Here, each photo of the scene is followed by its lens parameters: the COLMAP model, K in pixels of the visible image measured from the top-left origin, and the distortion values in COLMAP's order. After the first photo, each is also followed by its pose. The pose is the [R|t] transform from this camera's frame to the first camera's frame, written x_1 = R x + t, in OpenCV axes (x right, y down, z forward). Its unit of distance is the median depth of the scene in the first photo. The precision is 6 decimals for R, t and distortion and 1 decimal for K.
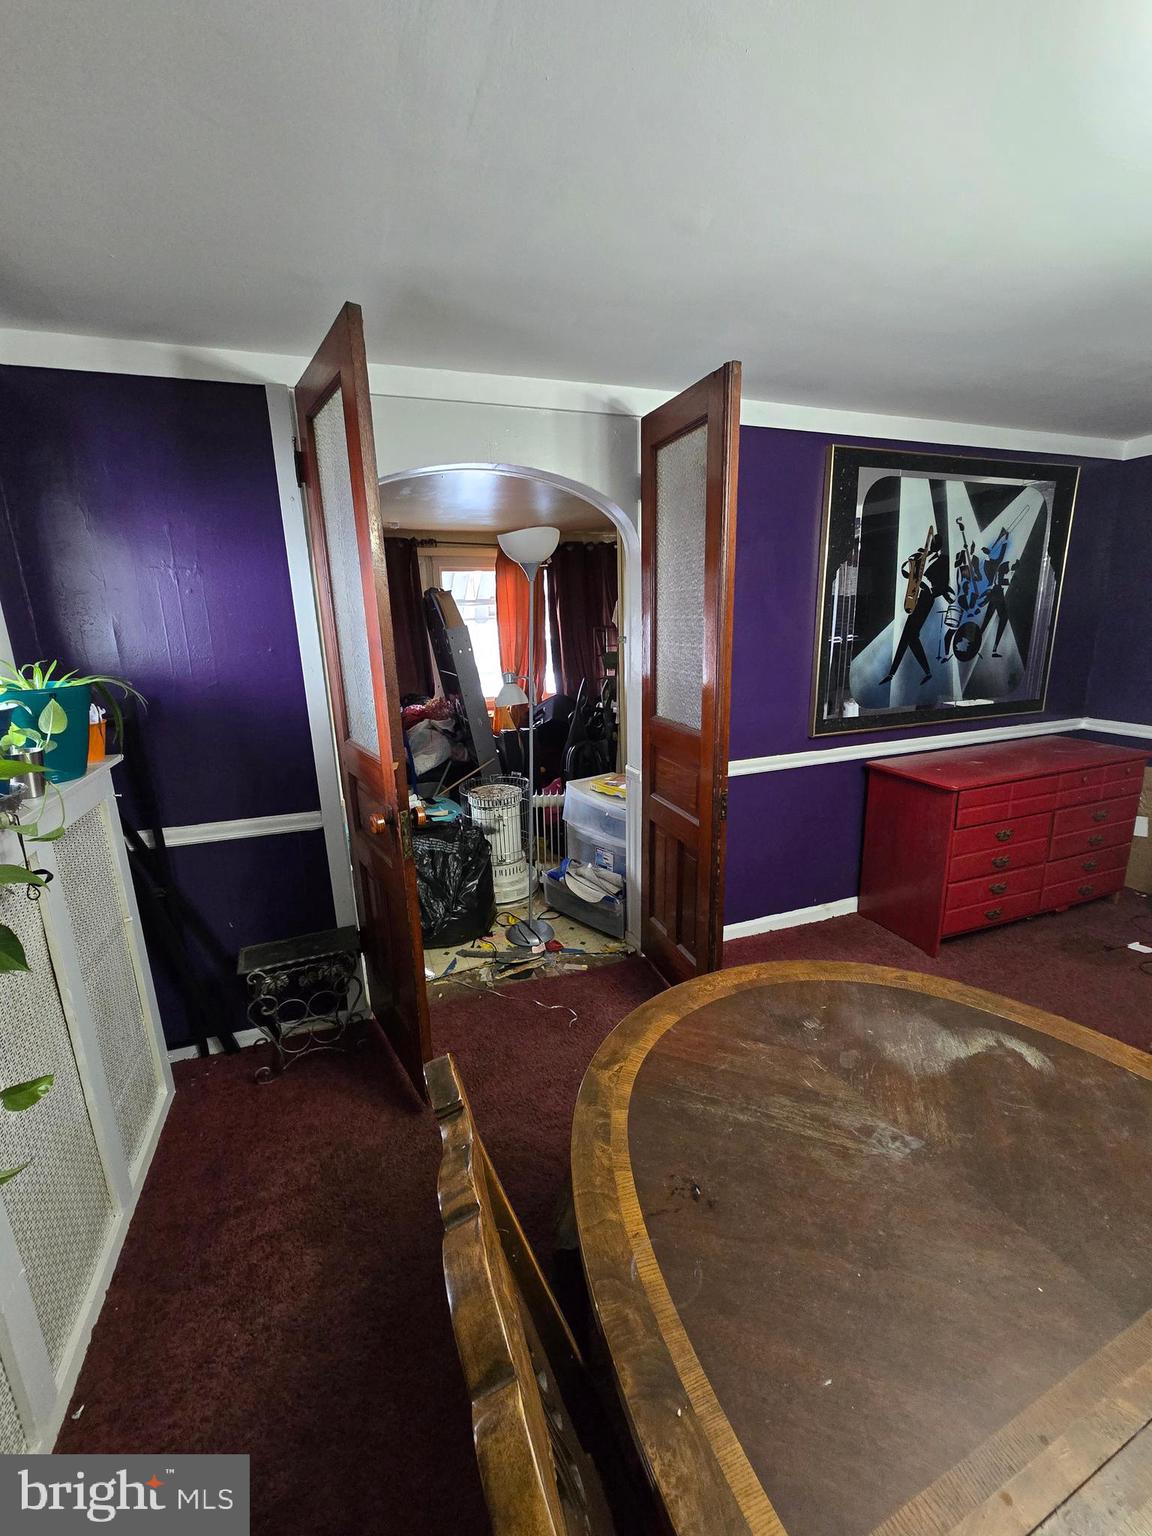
lens RADIAL K [[627.7, 0, 573.9], [0, 627.7, 765.4], [0, 0, 1]] dist [-0.007044, 0.002023]
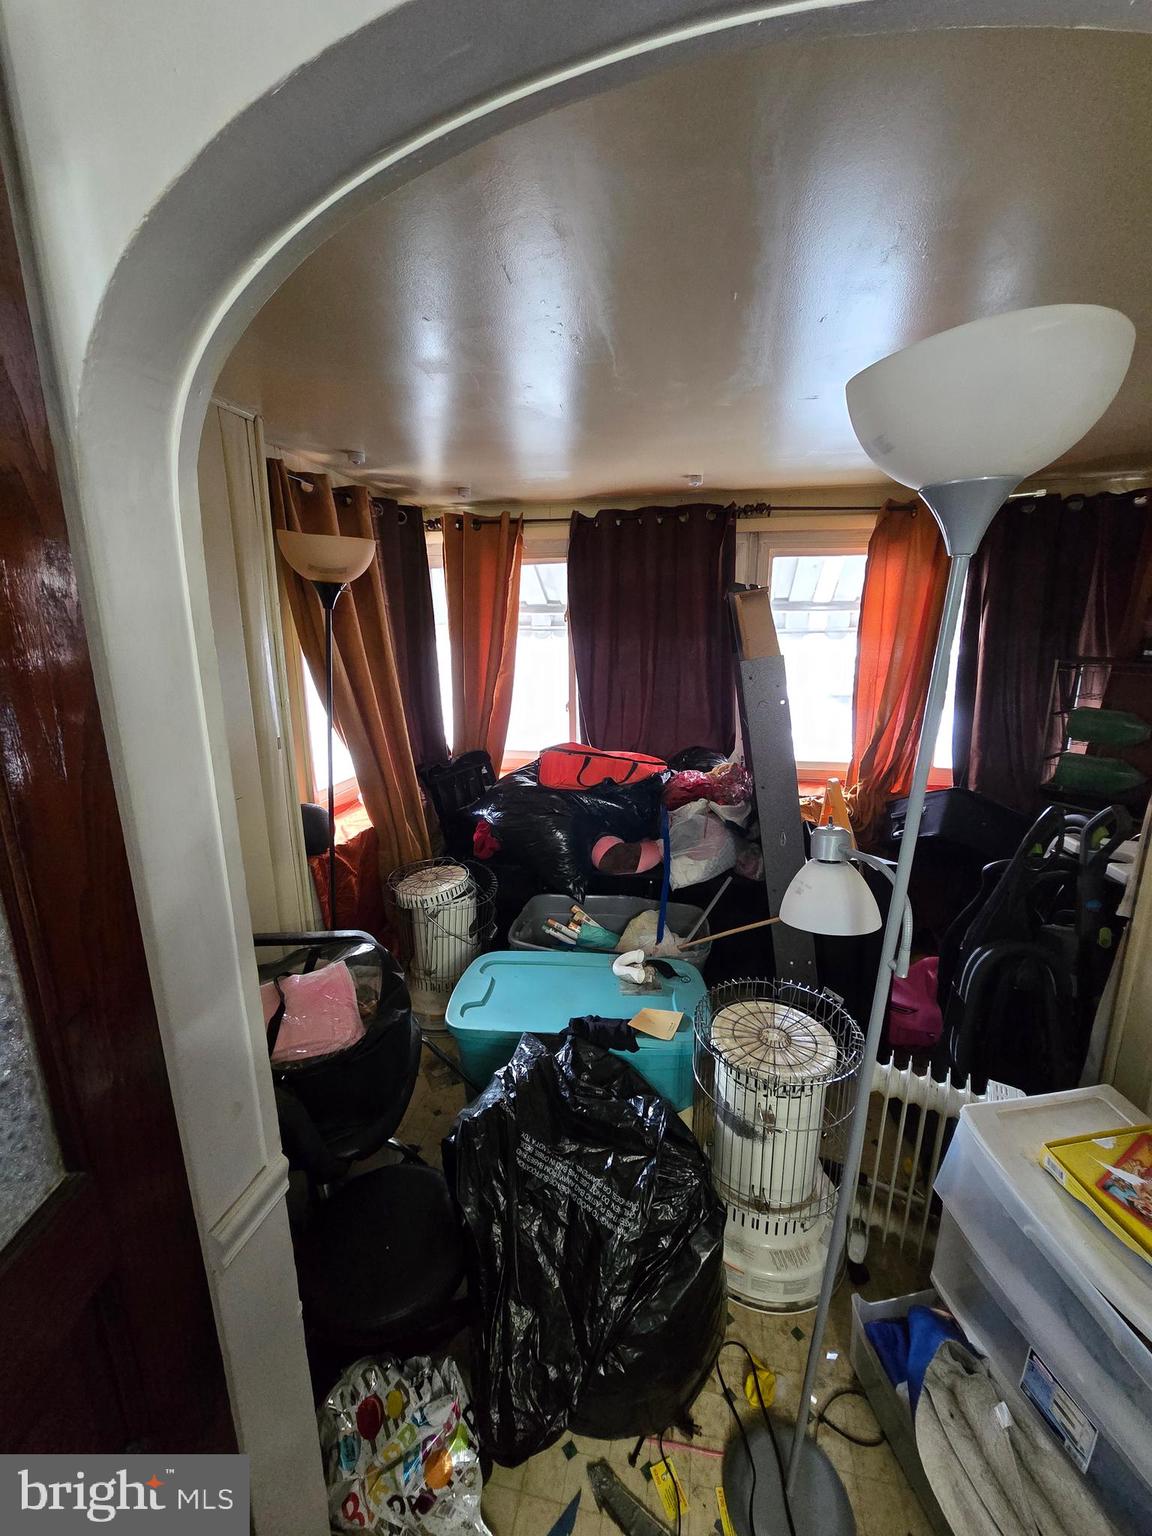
lens RADIAL K [[627.7, 0, 573.4], [0, 627.7, 763.9], [0, 0, 1]] dist [-0.007044, 0.002023]
pose [[0.846640, 0.143536, -0.512443, -0.034370], [-0.142114, 0.988950, 0.042211, -0.115363], [0.512839, 0.037088, 0.857683, 0.412060]]
